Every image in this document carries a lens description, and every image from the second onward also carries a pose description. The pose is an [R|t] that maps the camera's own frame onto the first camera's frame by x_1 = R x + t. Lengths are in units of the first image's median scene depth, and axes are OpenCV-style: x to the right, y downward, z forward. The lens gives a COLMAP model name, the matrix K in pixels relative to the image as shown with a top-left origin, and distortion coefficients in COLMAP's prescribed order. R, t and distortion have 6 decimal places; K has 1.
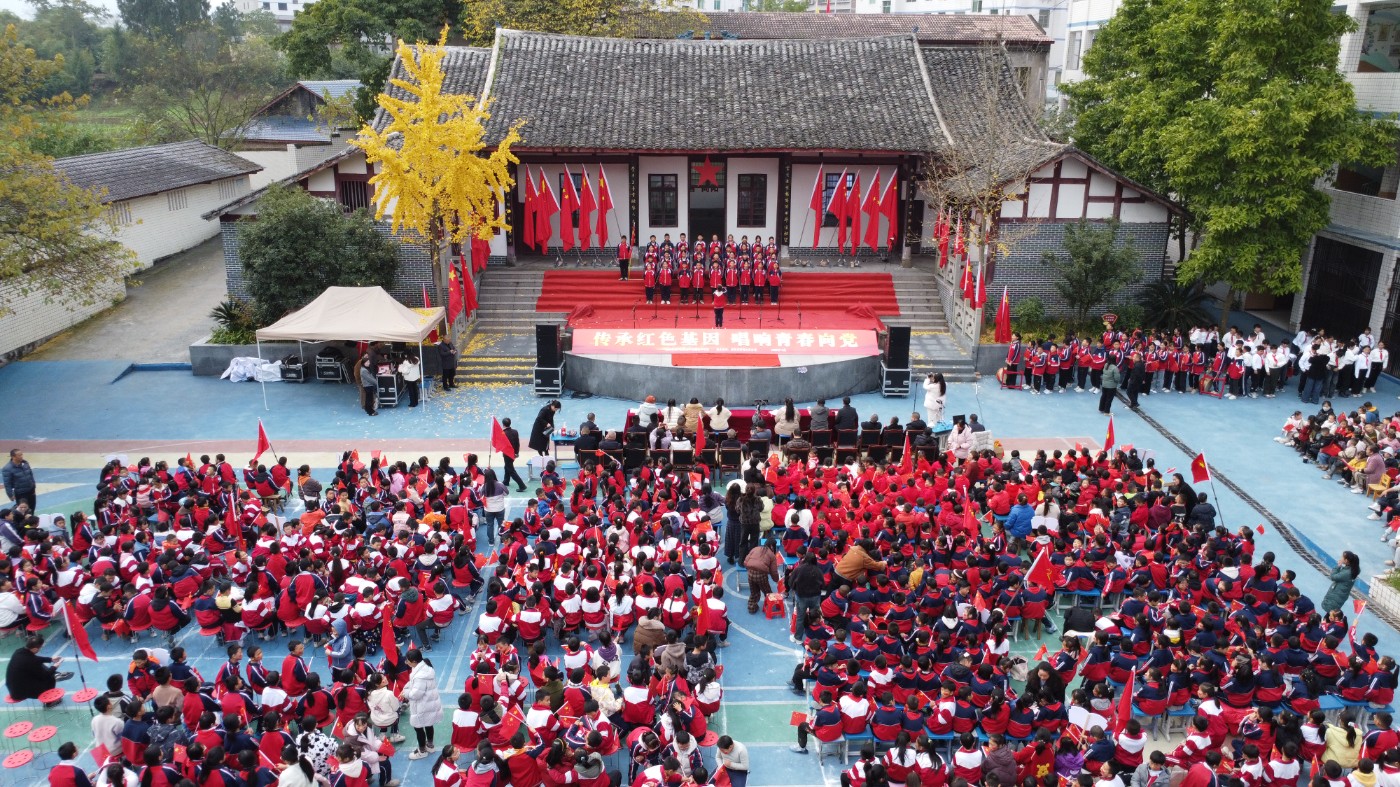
lens RADIAL K [[1011.0, 0, 702.8], [0, 1011.0, 395.9], [0, 0, 1]] dist [-0.039979, 0.009203]
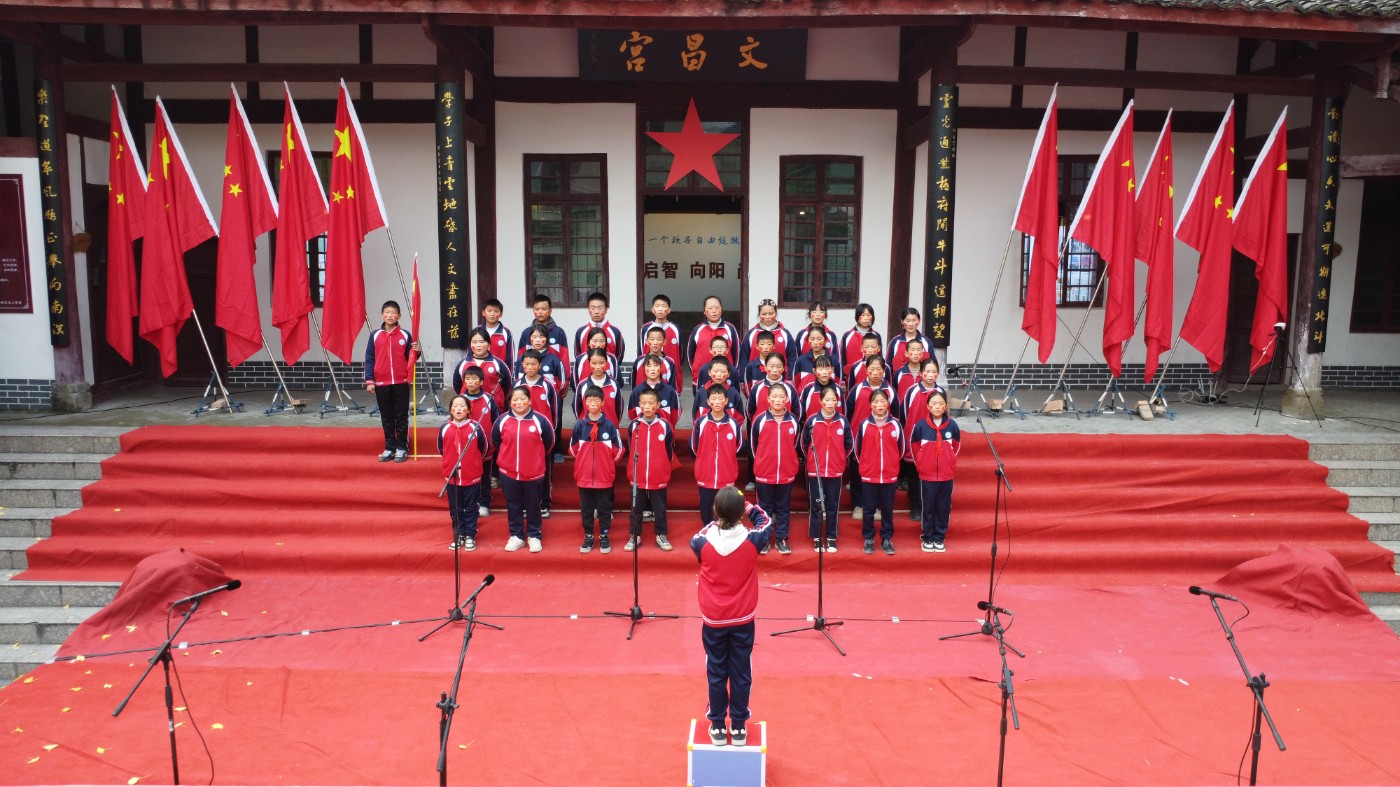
lens RADIAL K [[1012.6, 0, 703.0], [0, 1012.6, 396.2], [0, 0, 1]] dist [-0.051339, 0.028288]
pose [[0.999979, 0.000230, -0.006497, 0.011247], [-0.001346, 0.985021, -0.172429, -0.084501], [0.006360, 0.172434, 0.985000, 0.730436]]
